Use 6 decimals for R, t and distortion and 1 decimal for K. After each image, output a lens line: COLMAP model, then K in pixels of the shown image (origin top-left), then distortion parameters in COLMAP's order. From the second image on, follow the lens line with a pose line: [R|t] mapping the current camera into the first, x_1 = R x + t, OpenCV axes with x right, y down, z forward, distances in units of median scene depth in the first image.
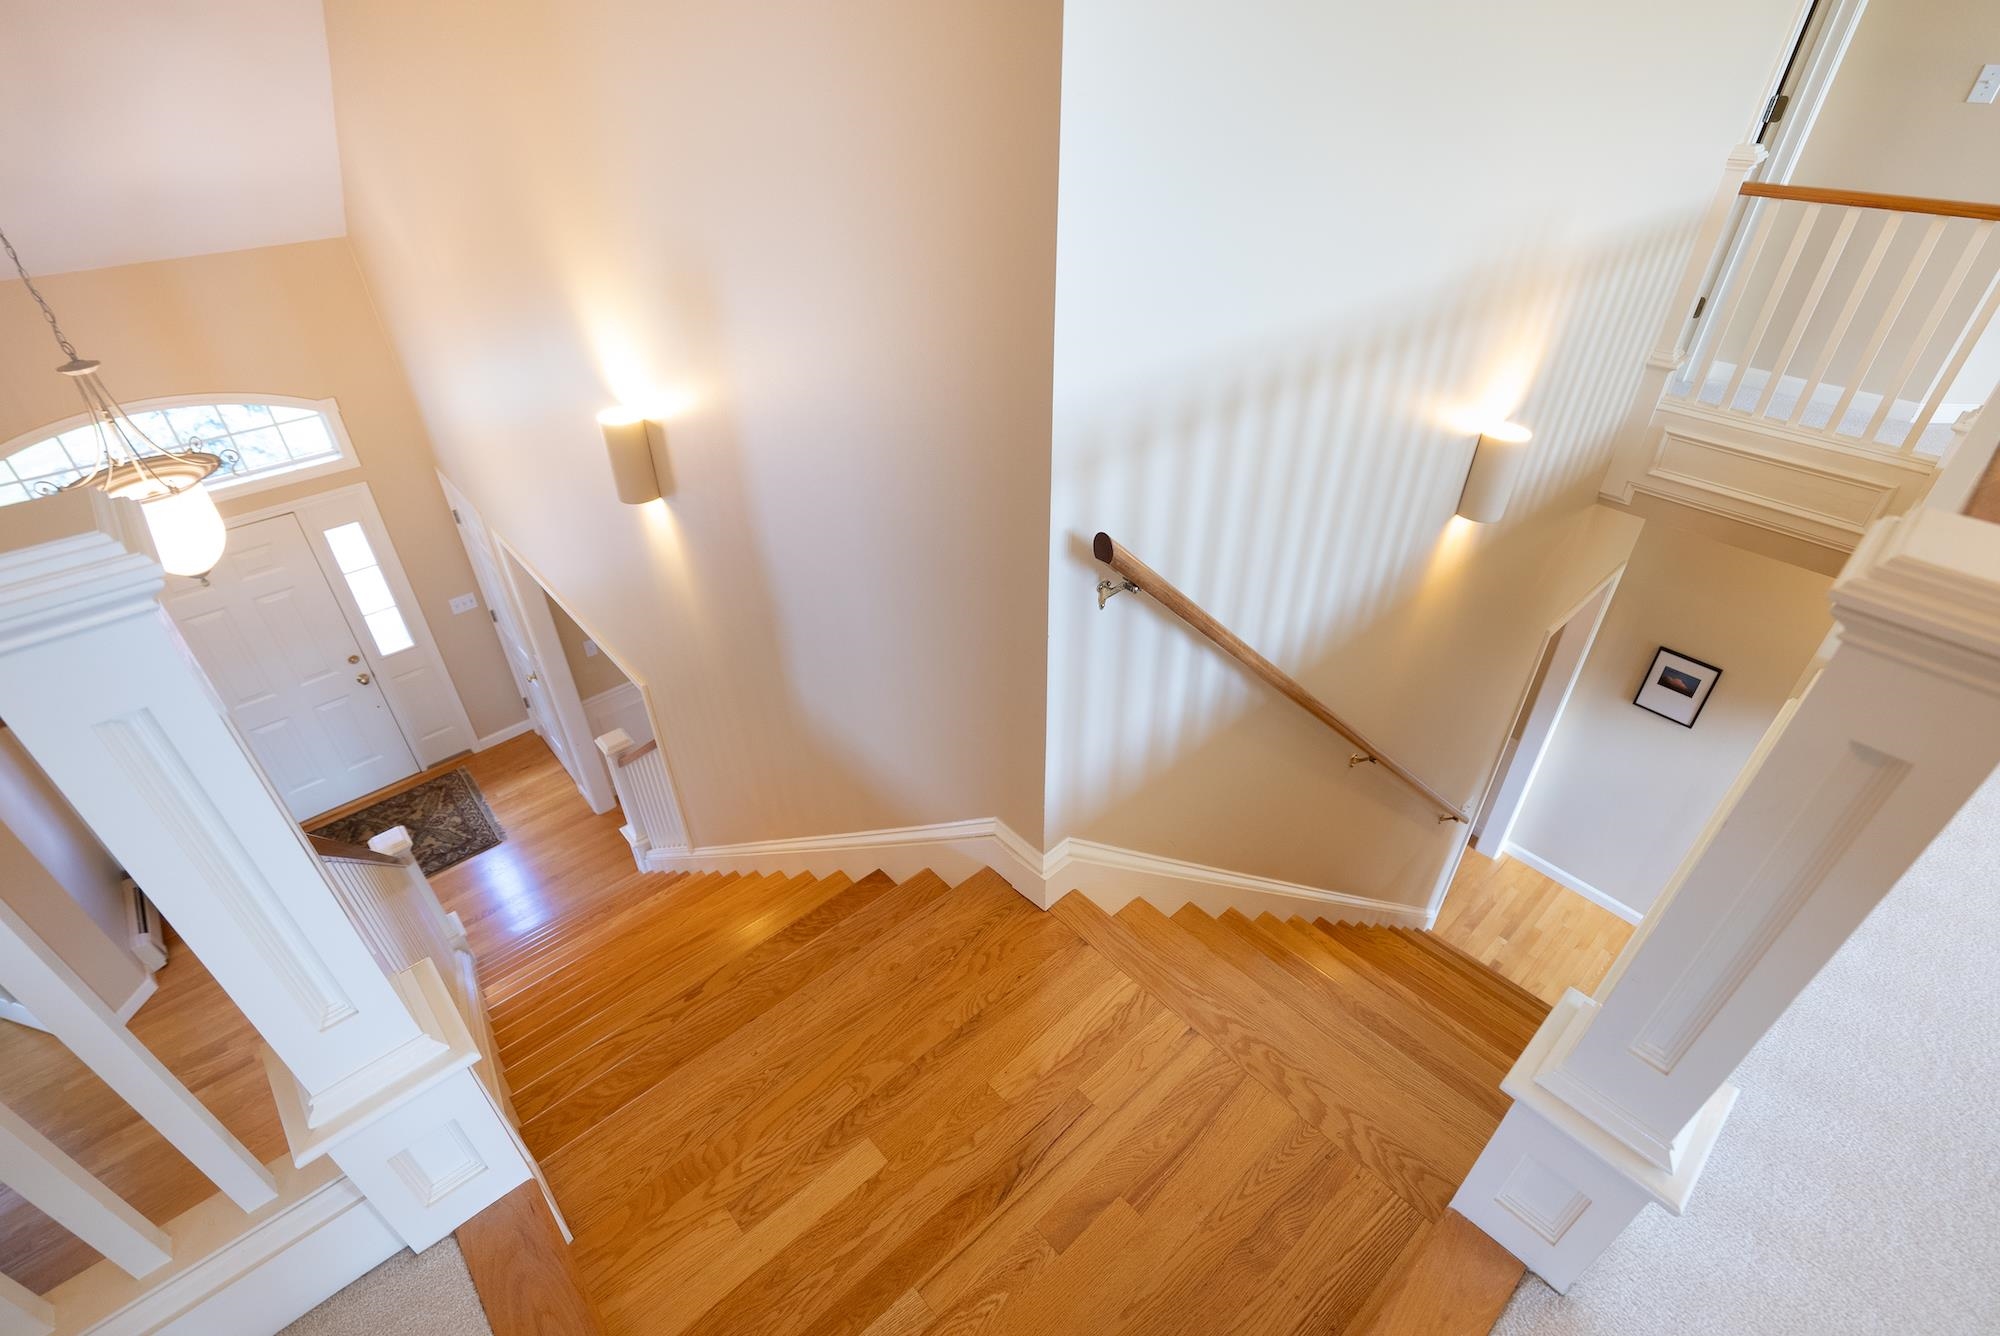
lens RADIAL K [[912.2, 0, 994.7], [0, 912.2, 668.9], [0, 0, 1]] dist [-0.013463, 0.000810]
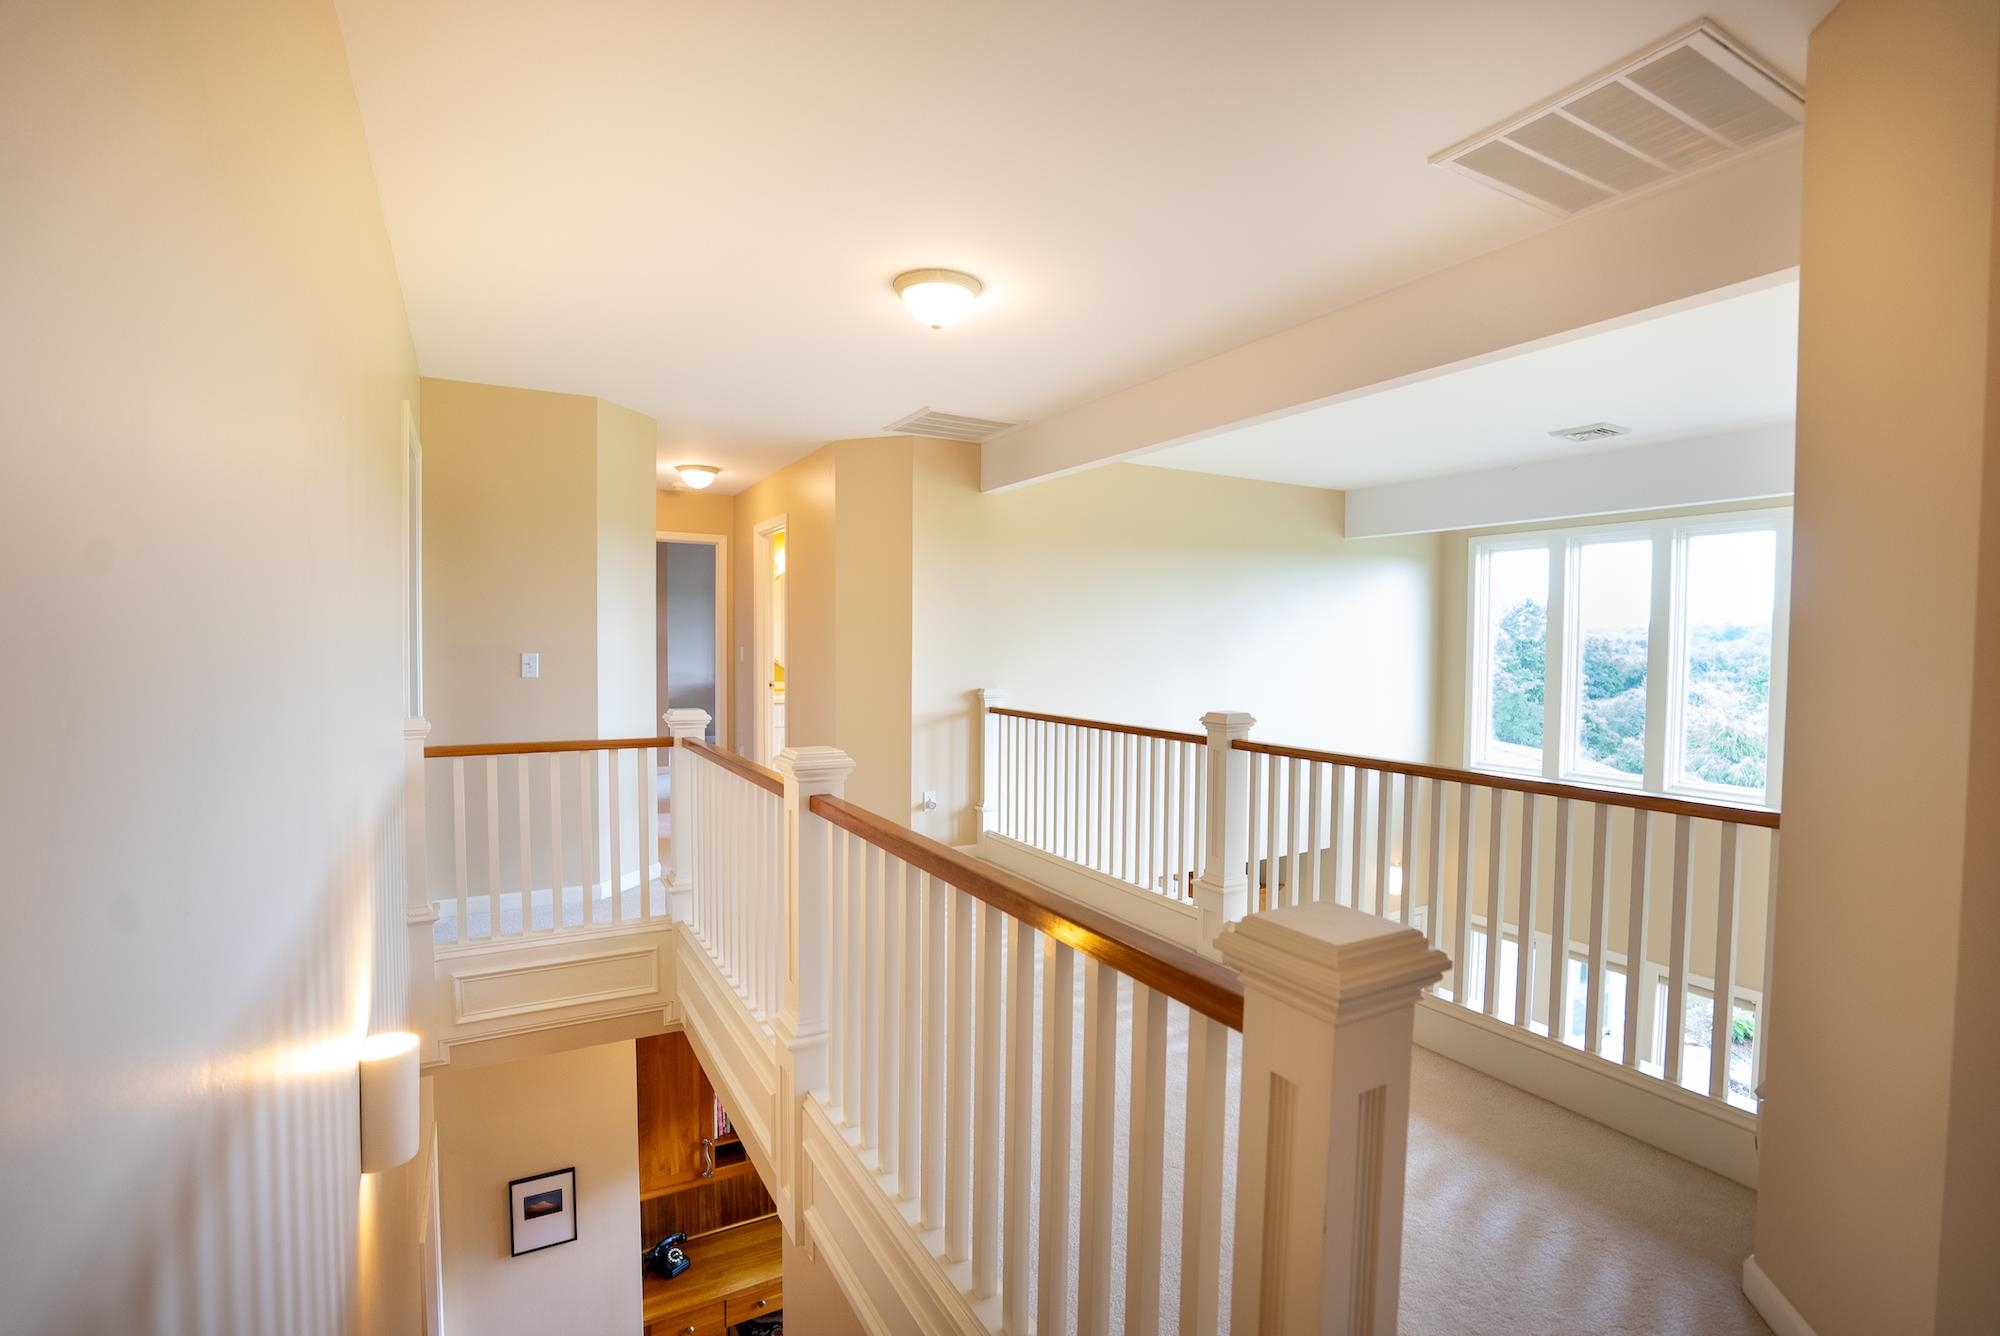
lens RADIAL K [[912.2, 0, 1005.0], [0, 912.2, 683.9], [0, 0, 1]] dist [-0.013463, 0.000810]
pose [[0.192989, -0.034627, 0.980590, -0.071656], [0.555910, 0.827365, -0.080192, -0.119303], [-0.808529, 0.560596, 0.178922, 0.186558]]
